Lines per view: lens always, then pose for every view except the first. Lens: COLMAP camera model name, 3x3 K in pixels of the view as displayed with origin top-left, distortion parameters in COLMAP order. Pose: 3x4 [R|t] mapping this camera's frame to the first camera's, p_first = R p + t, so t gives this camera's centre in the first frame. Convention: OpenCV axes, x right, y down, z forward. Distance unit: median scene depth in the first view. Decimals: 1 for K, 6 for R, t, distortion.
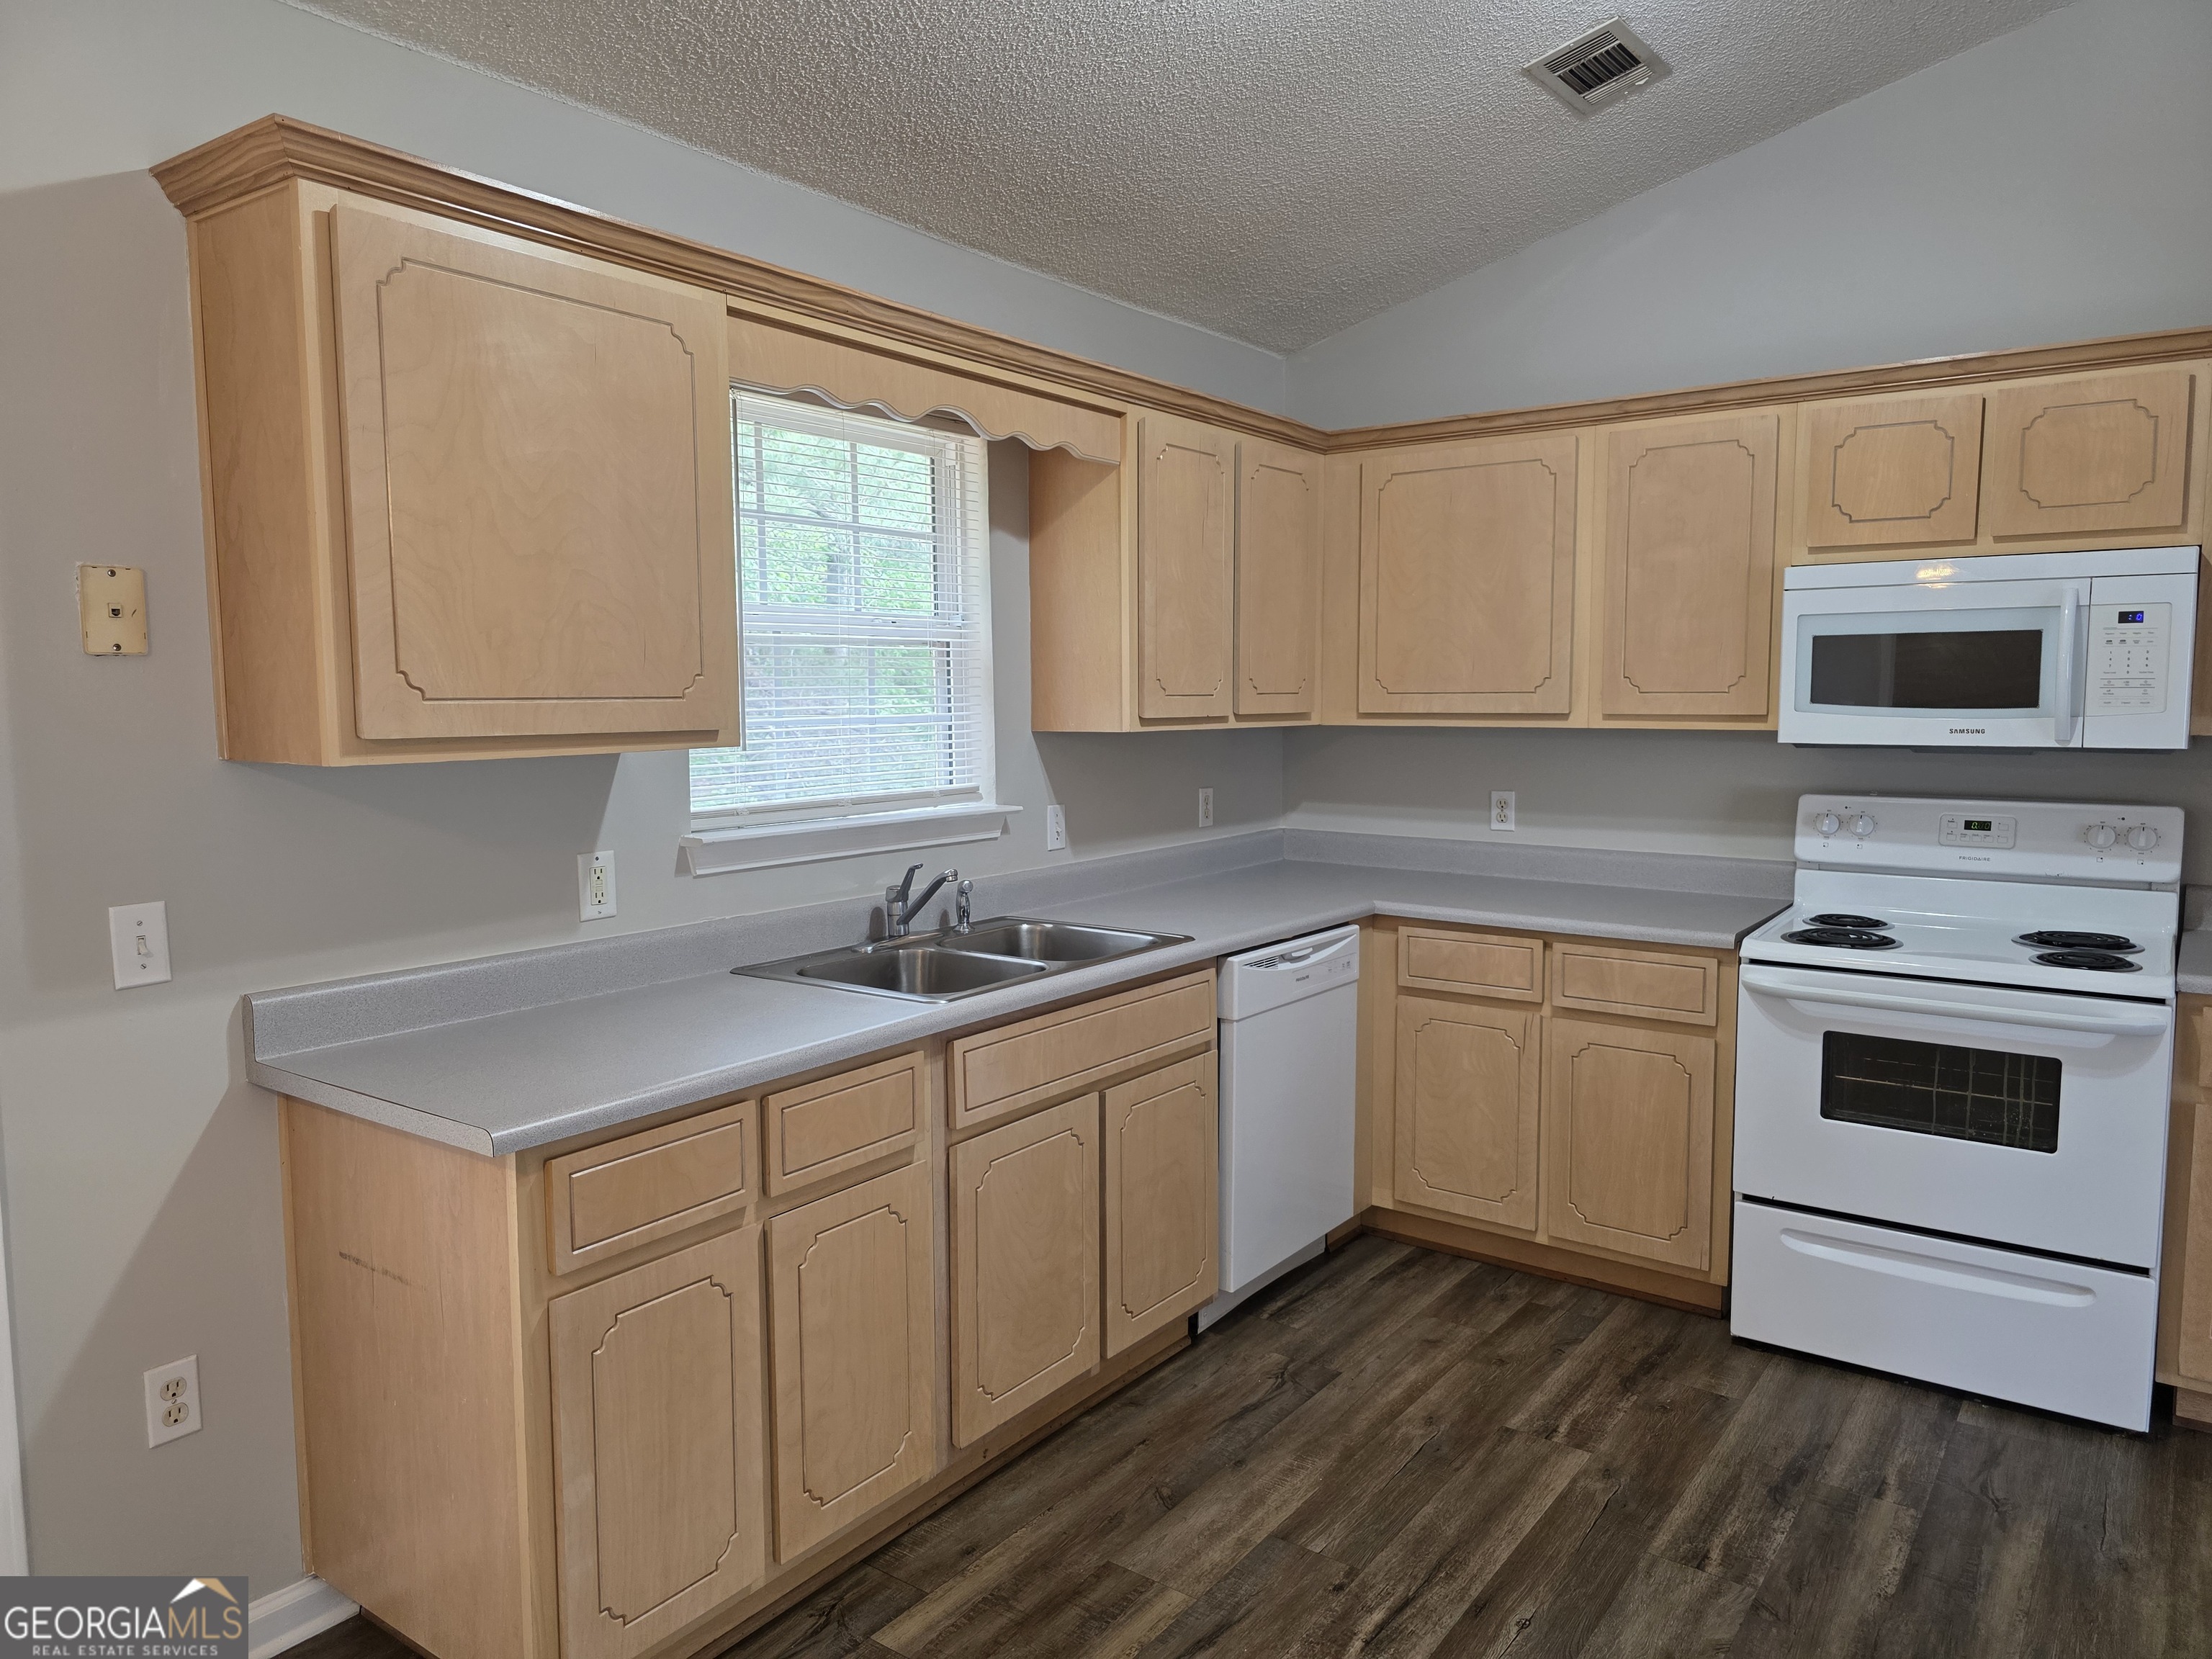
lens RADIAL K [[1495.6, 0, 1115.7], [0, 1495.6, 824.7], [0, 0, 1]] dist [0.076266, -0.071825]
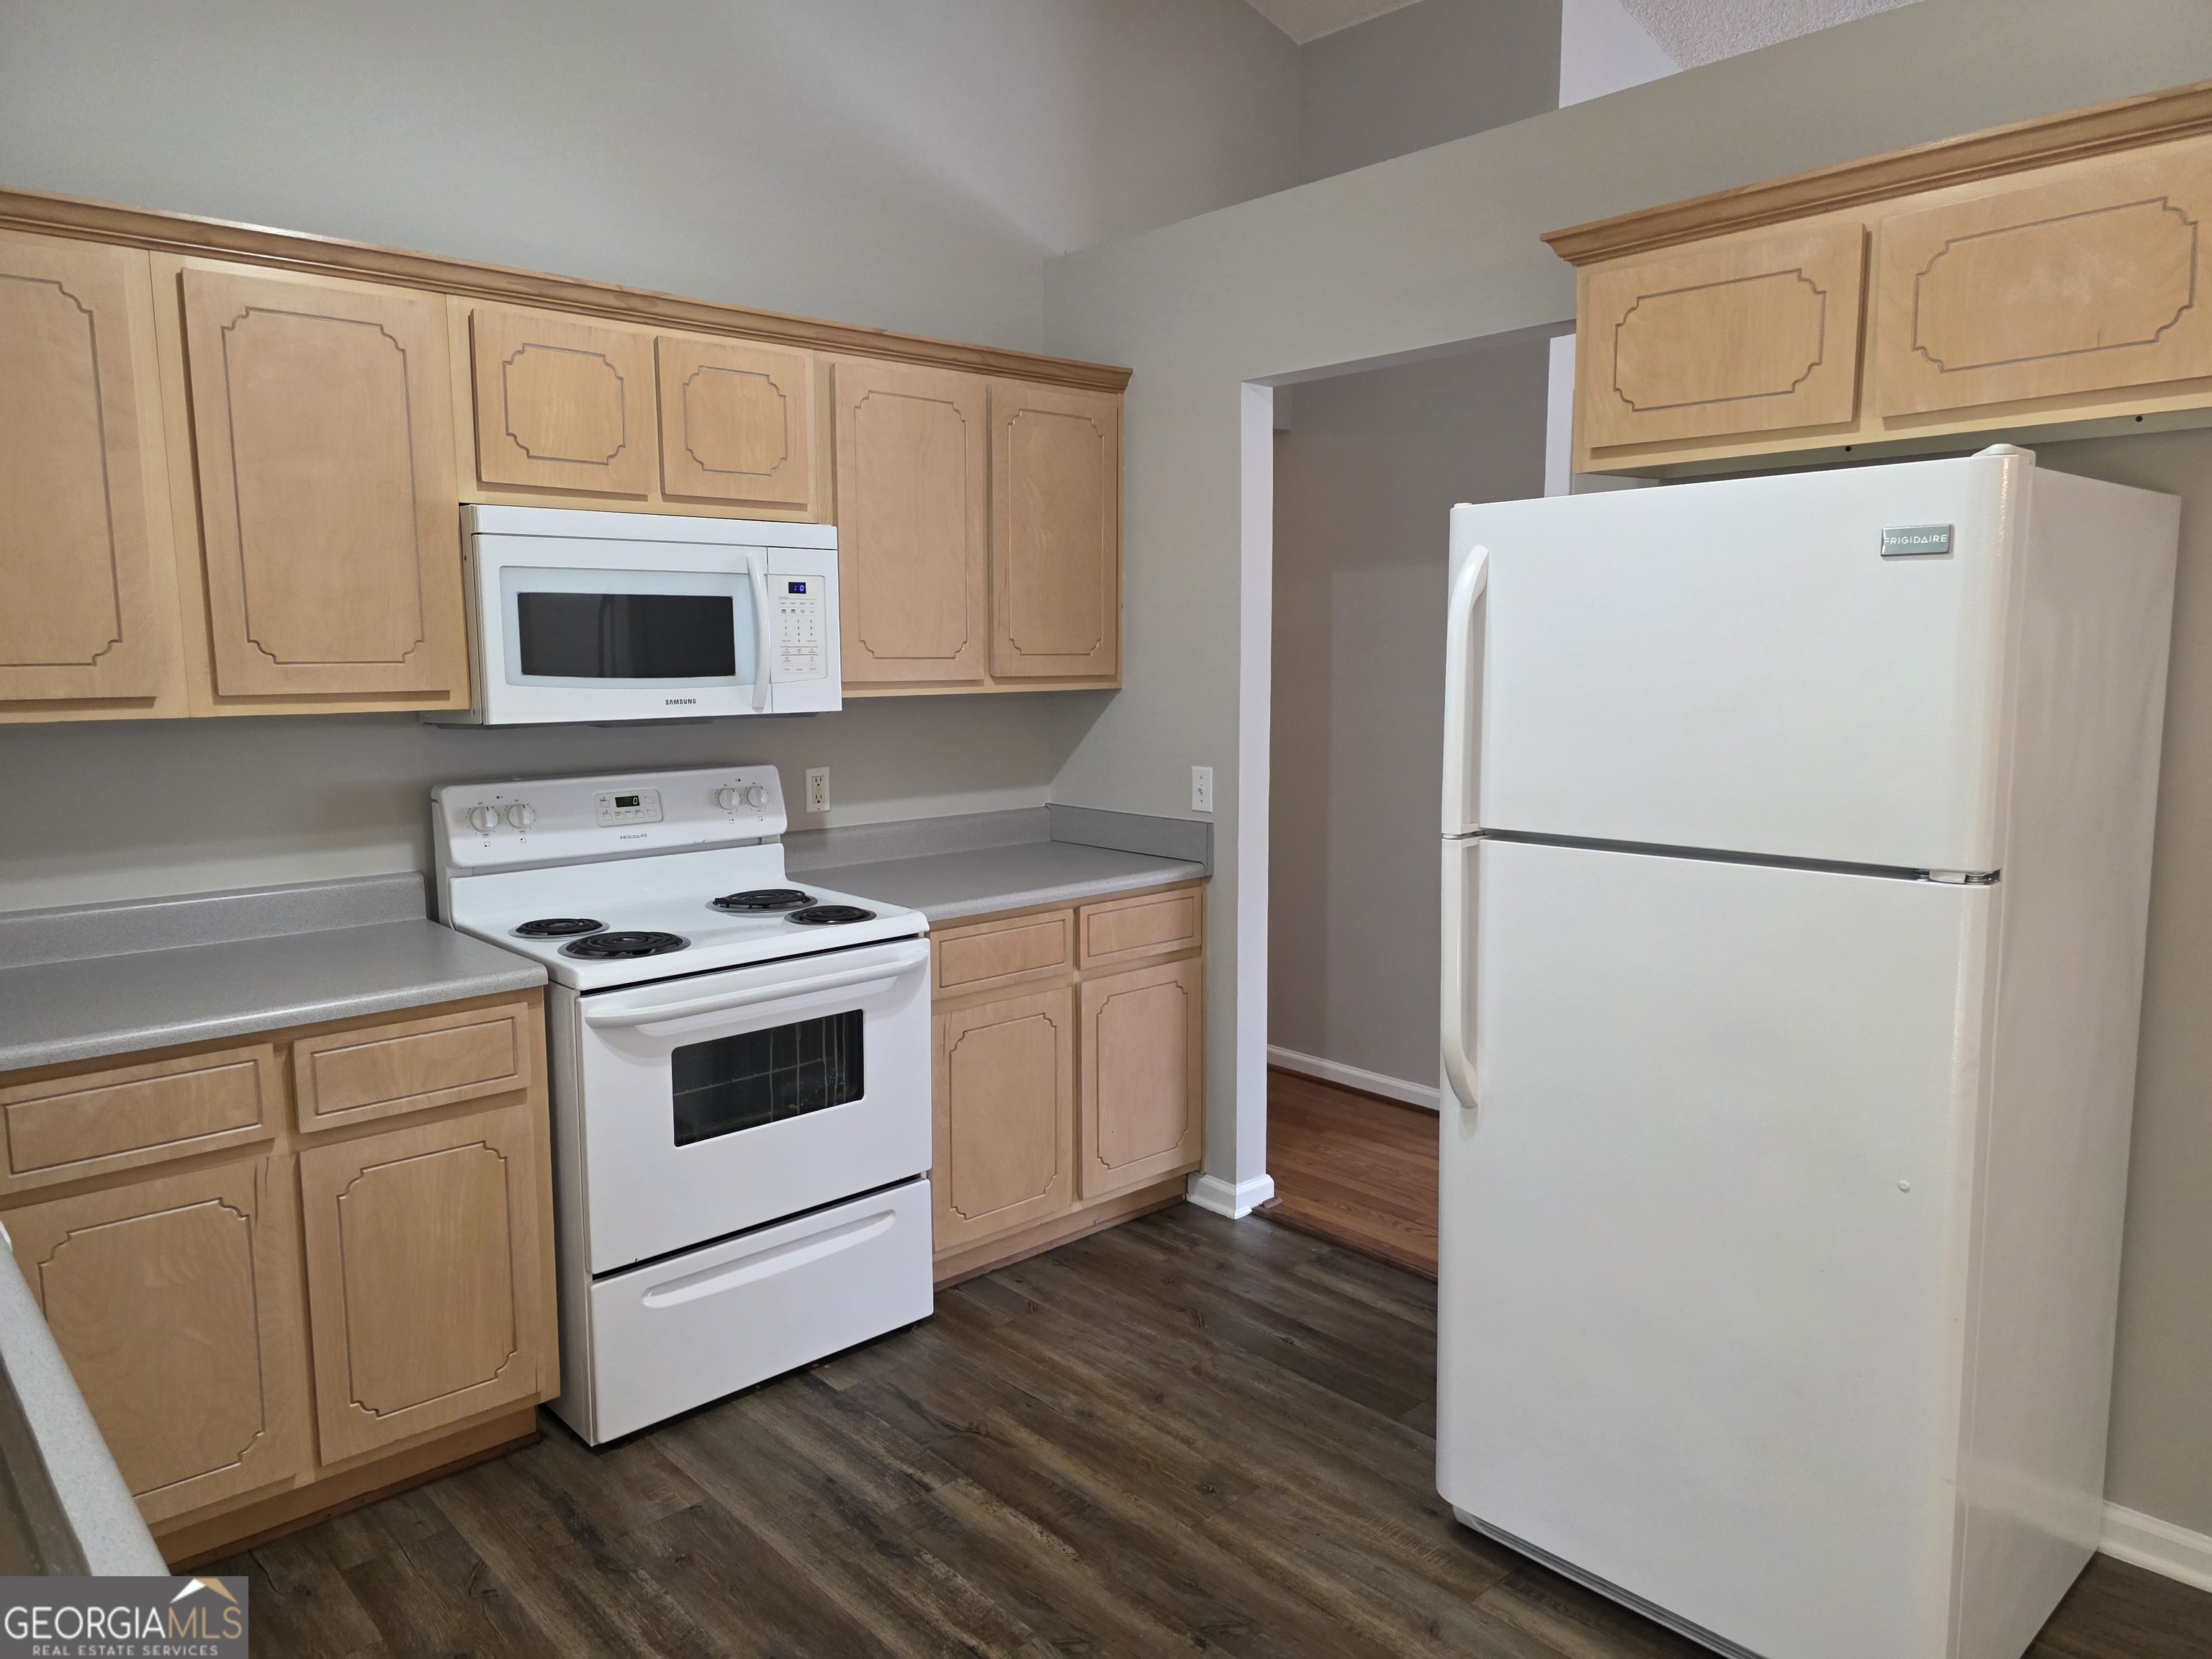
lens RADIAL K [[1477.6, 0, 1111.7], [0, 1477.6, 835.0], [0, 0, 1]] dist [0.077785, -0.076791]
pose [[0.200626, -0.124968, 0.971665, -0.300903], [0.094352, 0.989685, 0.107804, -0.054884], [-0.975114, 0.070050, 0.210348, 0.561154]]
